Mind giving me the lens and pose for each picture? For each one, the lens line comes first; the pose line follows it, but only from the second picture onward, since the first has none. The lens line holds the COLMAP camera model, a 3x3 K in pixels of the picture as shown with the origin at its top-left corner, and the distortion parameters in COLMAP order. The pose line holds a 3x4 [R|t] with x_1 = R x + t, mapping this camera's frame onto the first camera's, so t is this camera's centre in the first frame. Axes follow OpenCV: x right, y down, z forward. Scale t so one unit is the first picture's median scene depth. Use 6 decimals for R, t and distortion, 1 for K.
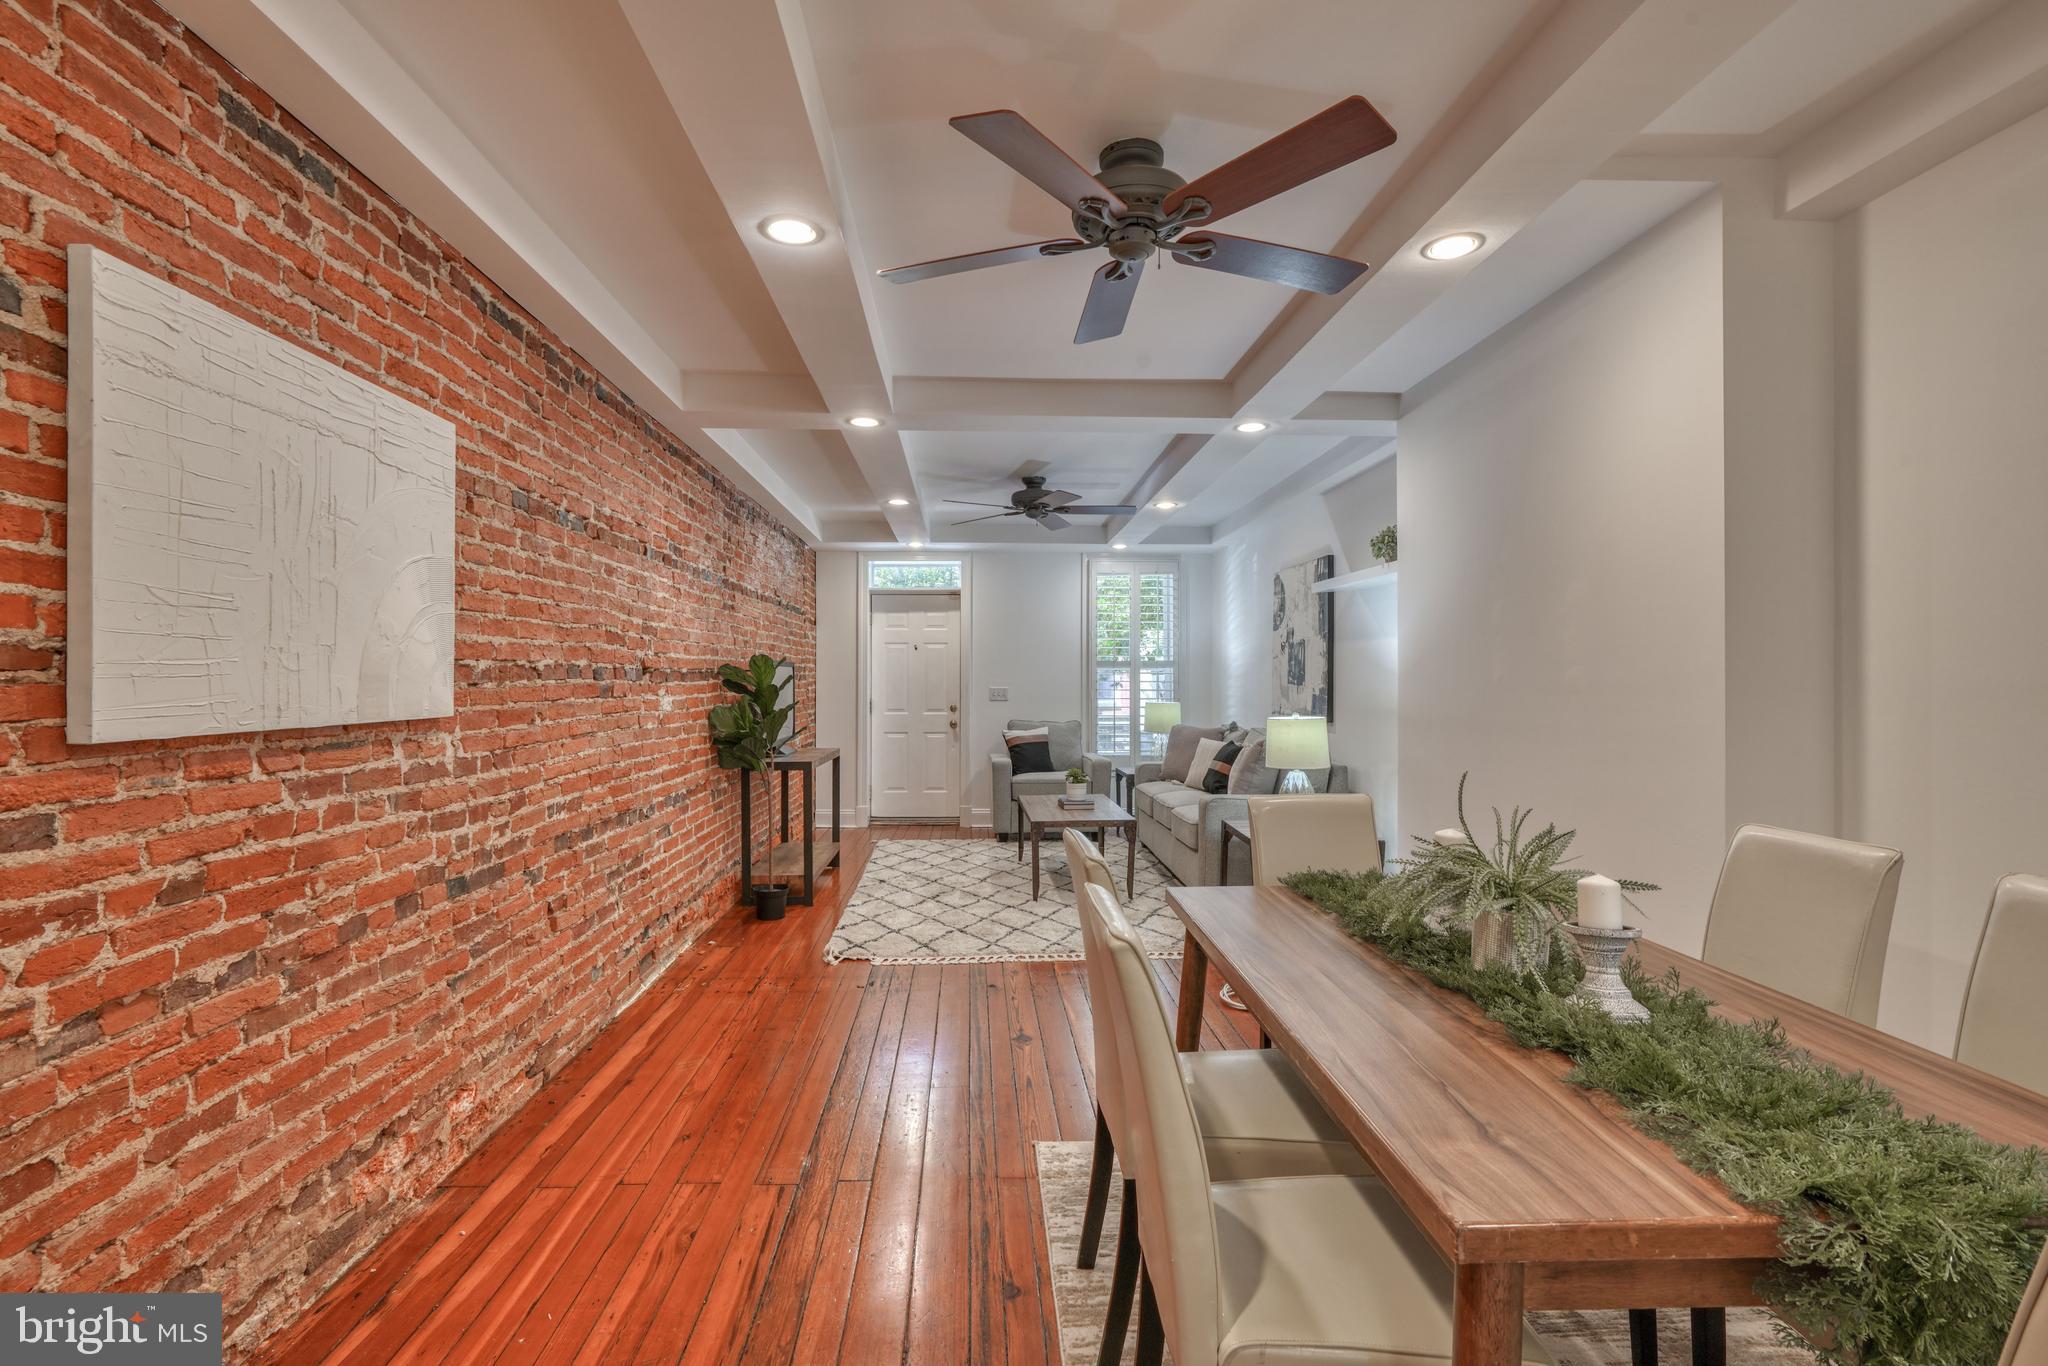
lens RADIAL K [[919.2, 0, 1013.6], [0, 919.2, 683.1], [0, 0, 1]] dist [-0.009106, 0.001114]
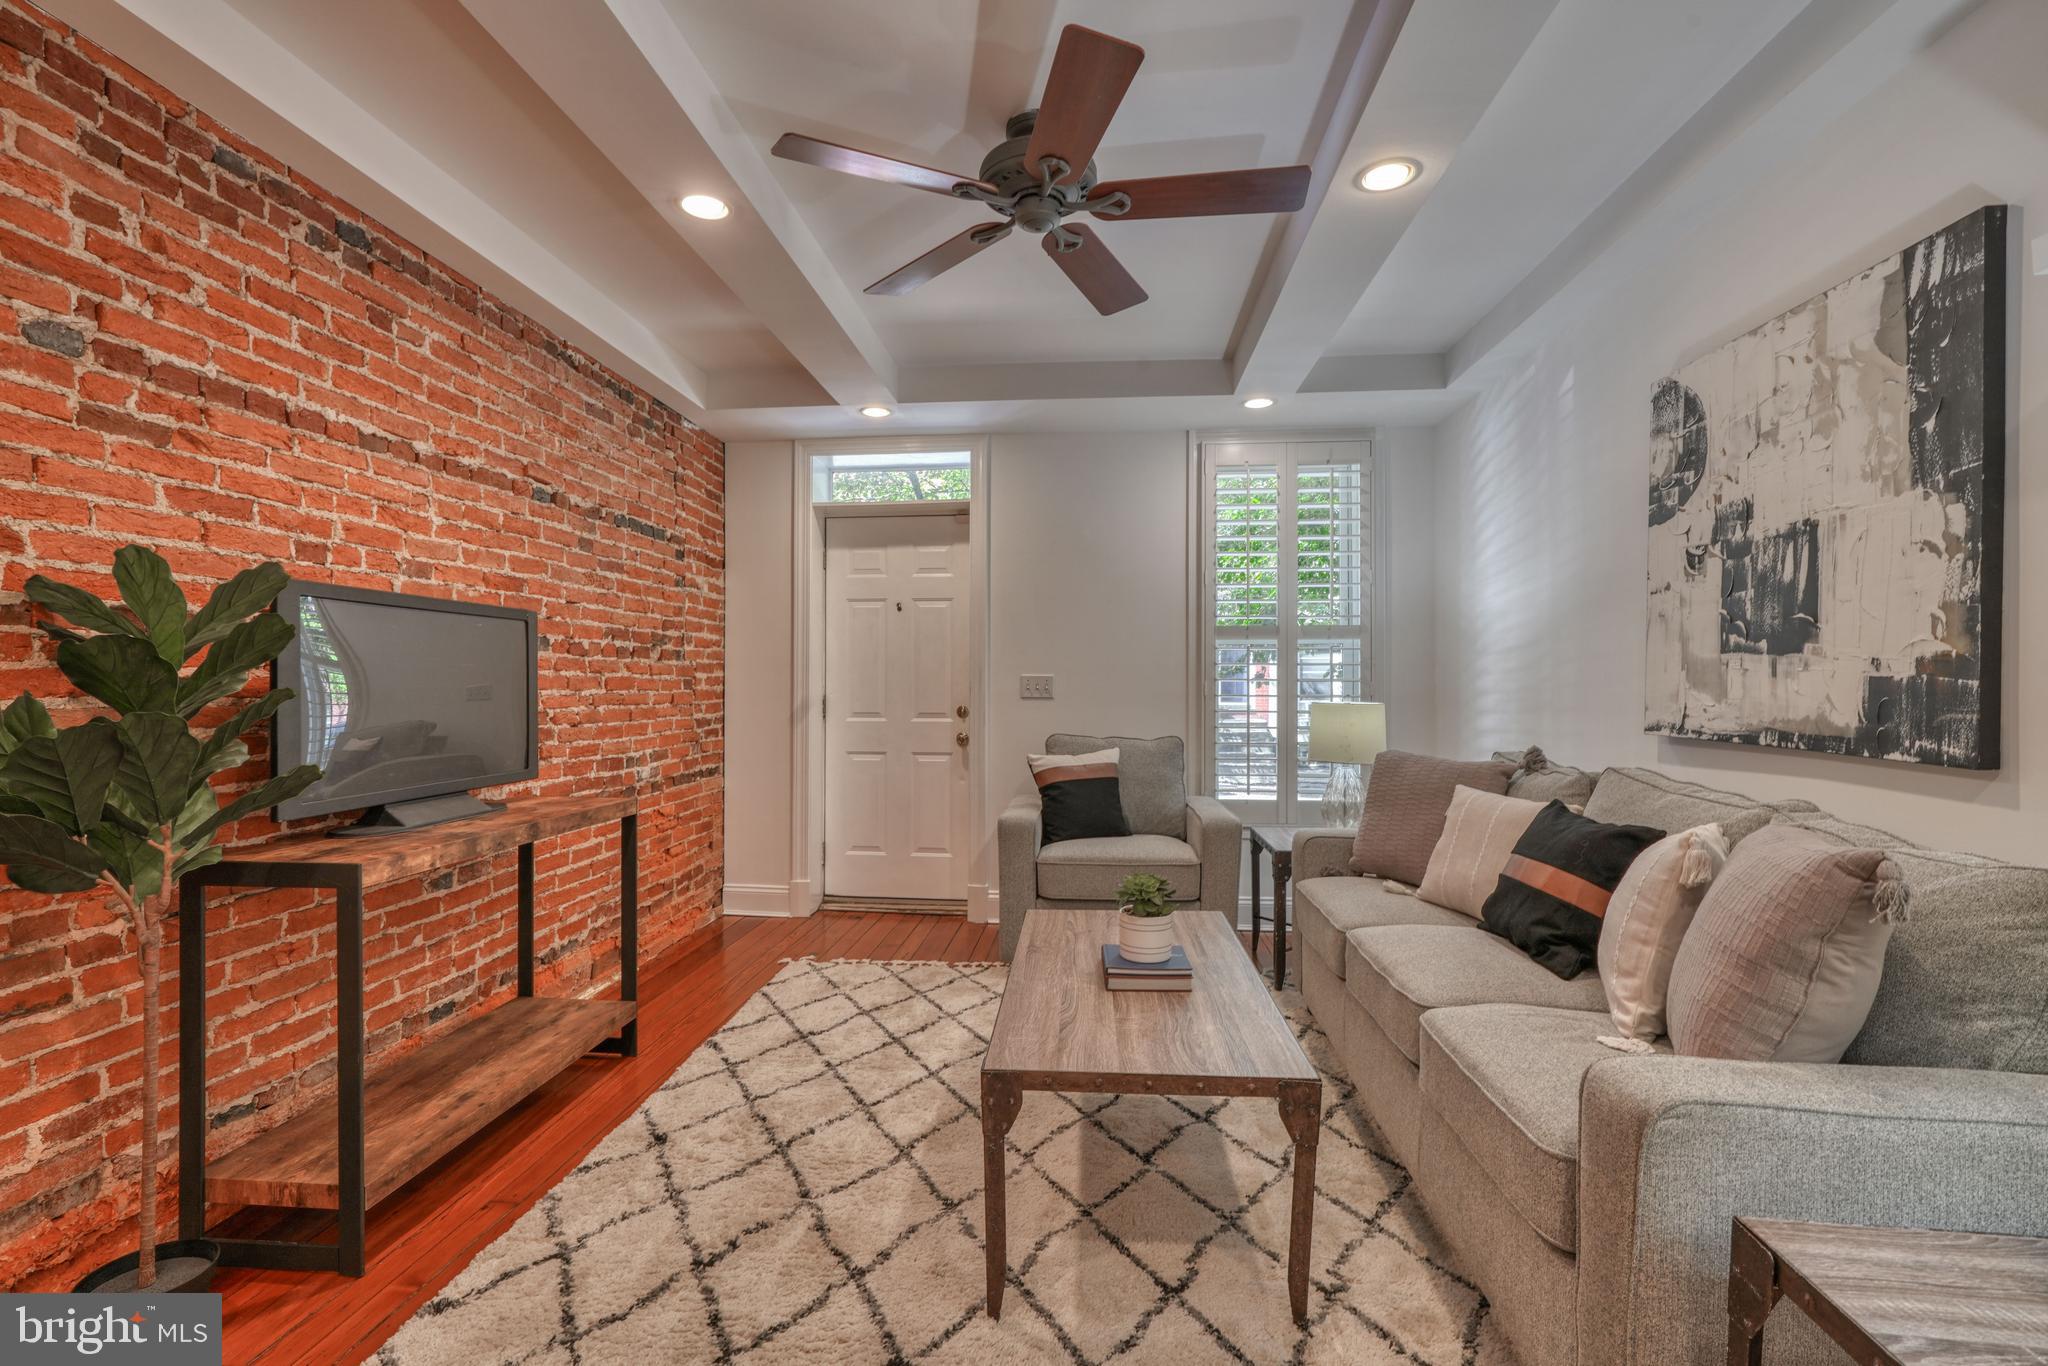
lens RADIAL K [[919.2, 0, 1013.6], [0, 919.2, 683.1], [0, 0, 1]] dist [-0.009106, 0.001114]
pose [[0.990161, 0.001510, -0.139921, 0.050236], [-0.001816, 0.999996, -0.002058, 0.011180], [0.139918, 0.002292, 0.990161, 0.461175]]
